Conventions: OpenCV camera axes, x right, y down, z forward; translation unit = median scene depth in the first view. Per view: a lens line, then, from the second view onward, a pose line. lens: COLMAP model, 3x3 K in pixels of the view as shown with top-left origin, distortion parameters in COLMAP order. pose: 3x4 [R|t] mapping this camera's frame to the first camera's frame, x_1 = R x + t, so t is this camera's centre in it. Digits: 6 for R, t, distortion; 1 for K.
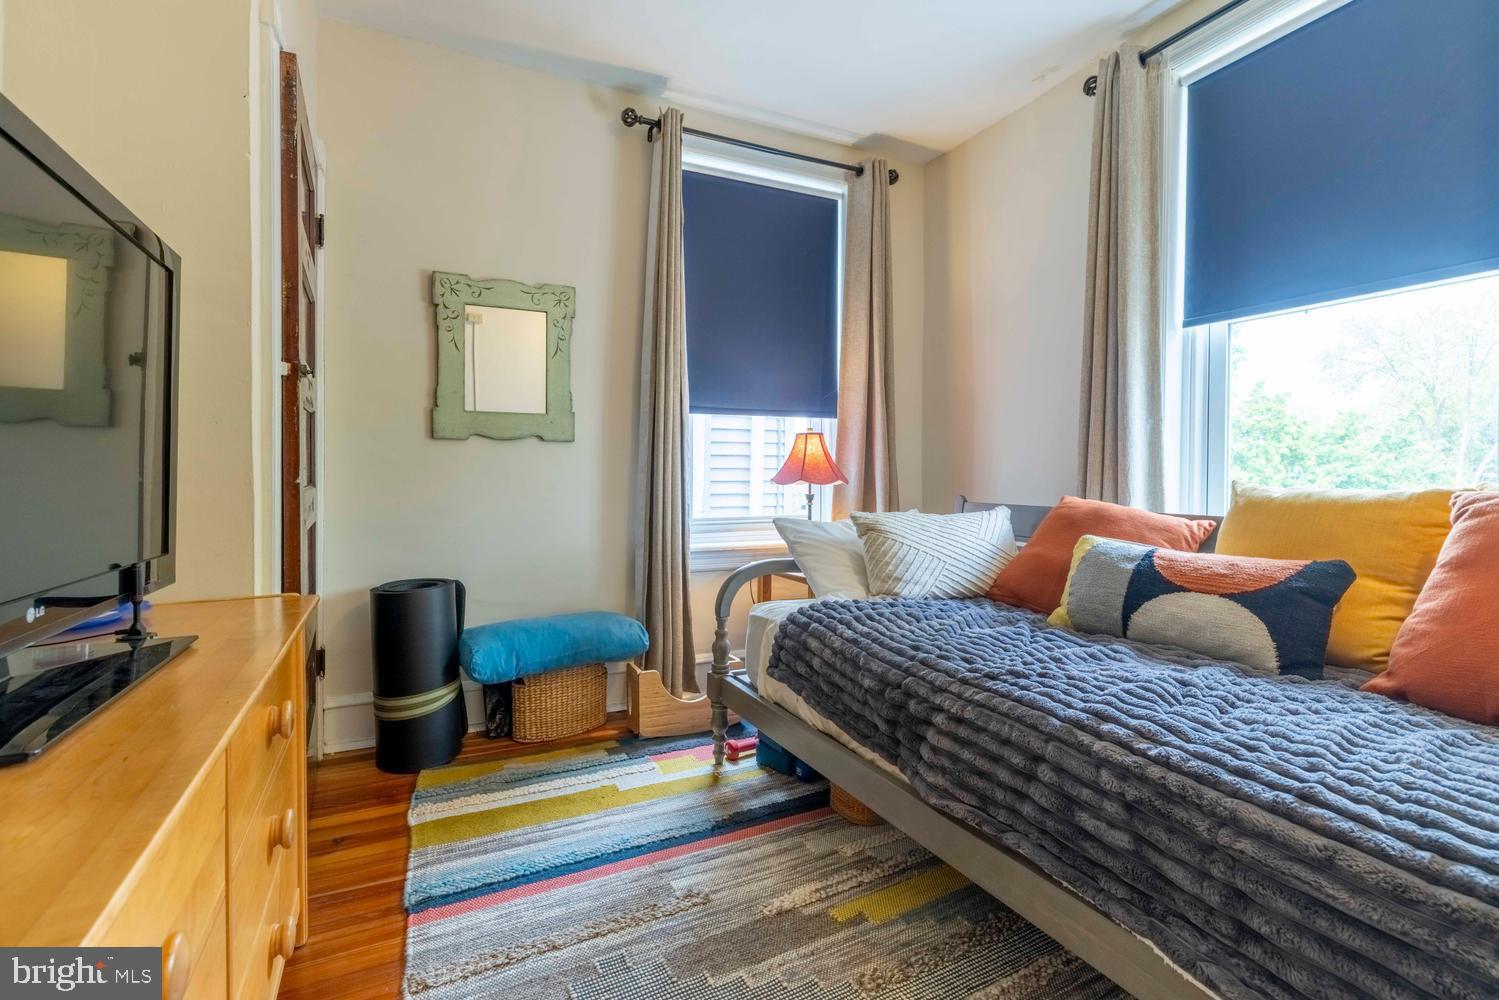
lens RADIAL K [[655.1, 0, 717.3], [0, 655.1, 477.0], [0, 0, 1]] dist [-0.001375, 0.001051]
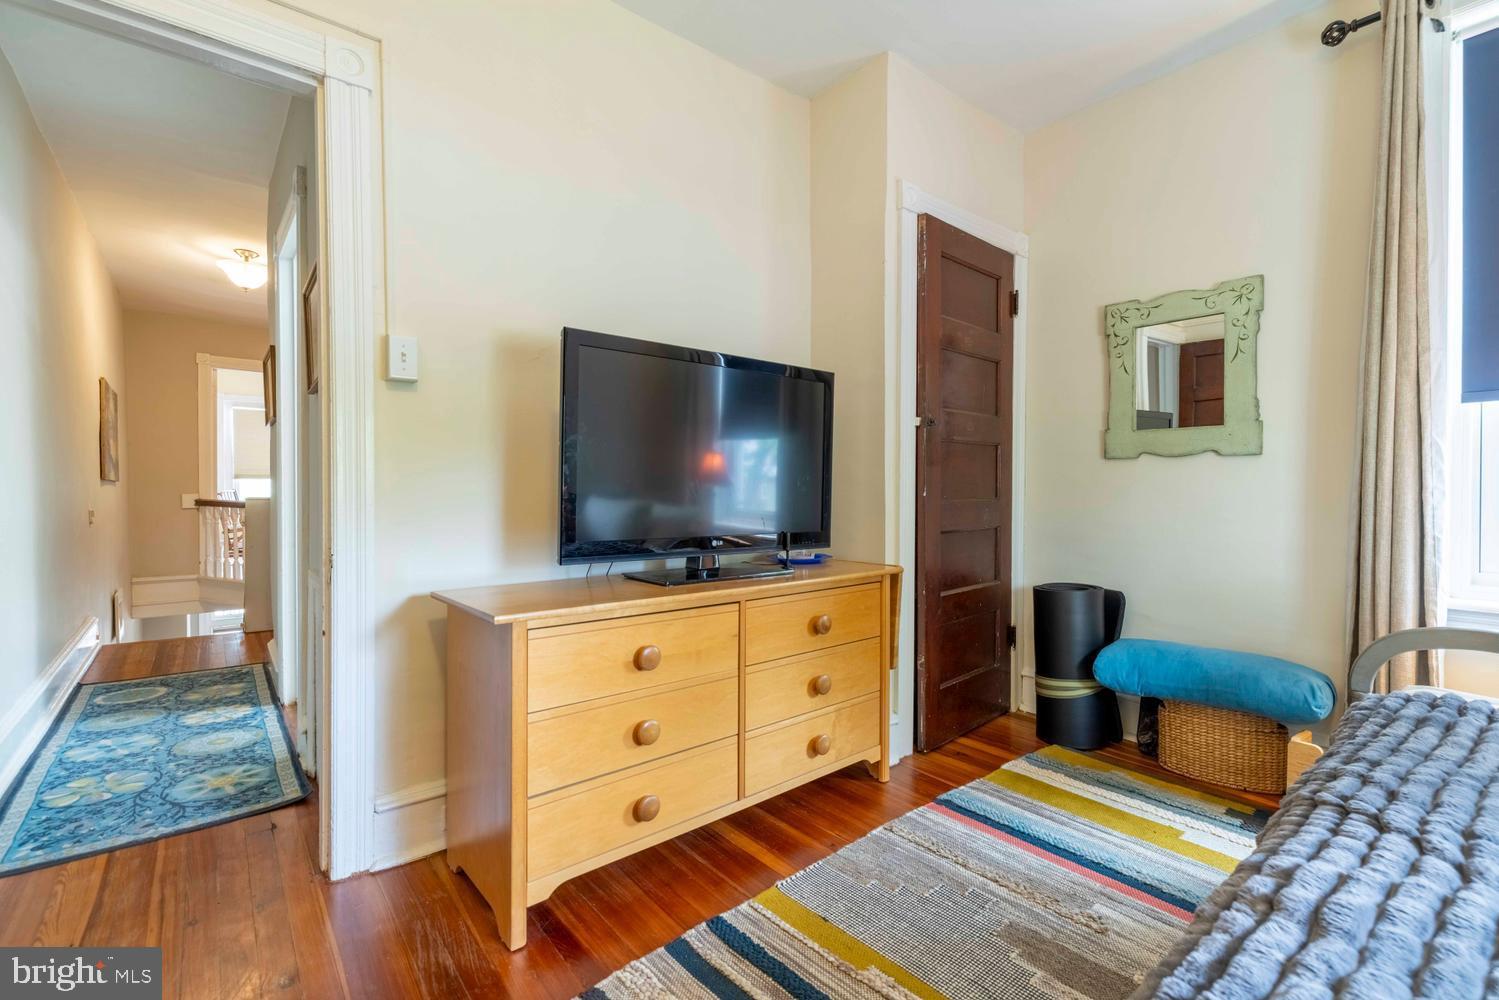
lens RADIAL K [[655.1, 0, 753.1], [0, 655.1, 495.0], [0, 0, 1]] dist [-0.001375, 0.001051]
pose [[0.268181, 0.010749, -0.963309, 0.545438], [-0.011793, 0.999899, 0.007874, -0.000675], [0.963296, 0.009249, 0.268281, 0.167992]]
